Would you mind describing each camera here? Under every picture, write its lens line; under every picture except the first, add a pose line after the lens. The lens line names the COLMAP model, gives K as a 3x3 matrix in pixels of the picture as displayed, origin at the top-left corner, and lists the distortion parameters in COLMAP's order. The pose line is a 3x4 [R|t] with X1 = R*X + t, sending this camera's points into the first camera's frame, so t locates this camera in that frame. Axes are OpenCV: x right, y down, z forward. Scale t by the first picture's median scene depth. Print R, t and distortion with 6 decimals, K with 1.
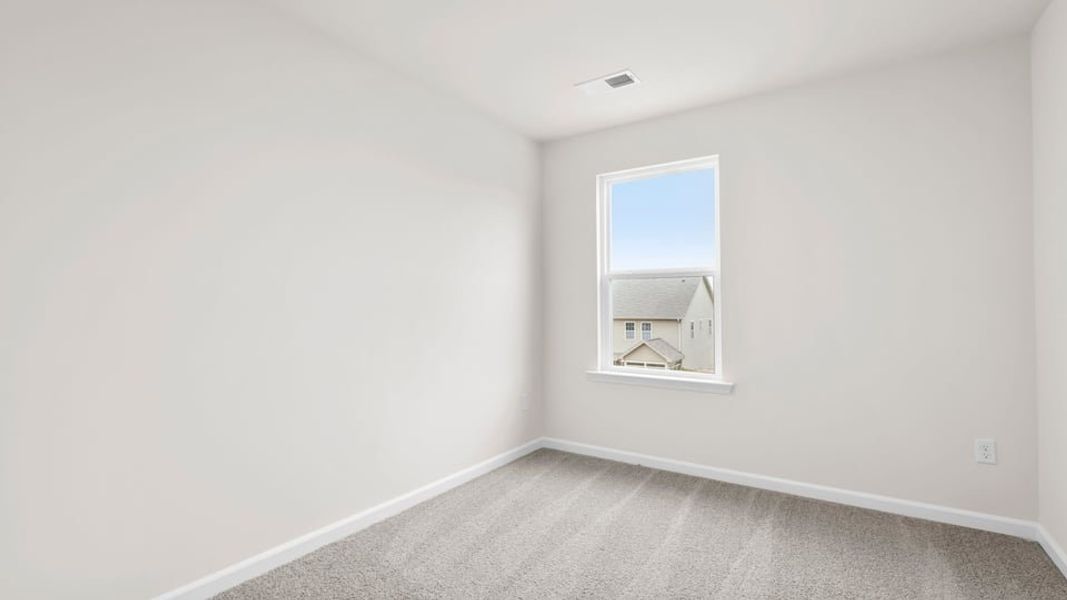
lens RADIAL K [[737.2, 0, 529.0], [0, 737.2, 278.1], [0, 0, 1]] dist [0.011415, 0.003155]
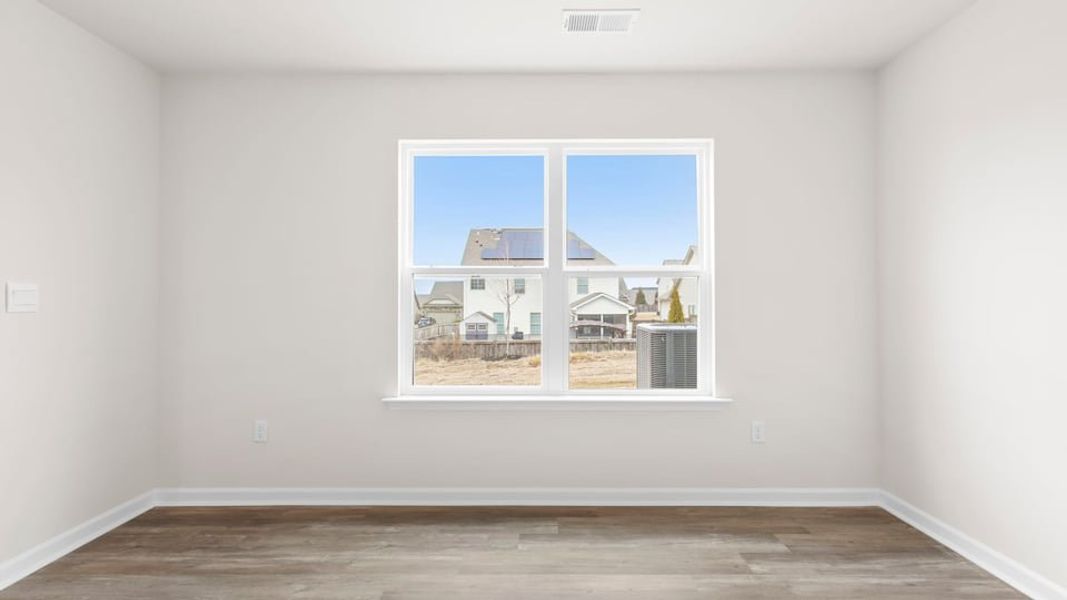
lens RADIAL K [[737.2, 0, 535.6], [0, 737.2, 312.8], [0, 0, 1]] dist [0.011415, 0.003155]
pose [[0.707114, 0.002636, 0.707094, -0.477236], [-0.027096, 0.999360, 0.023372, 0.022076], [-0.706580, -0.035686, 0.706733, 0.490234]]
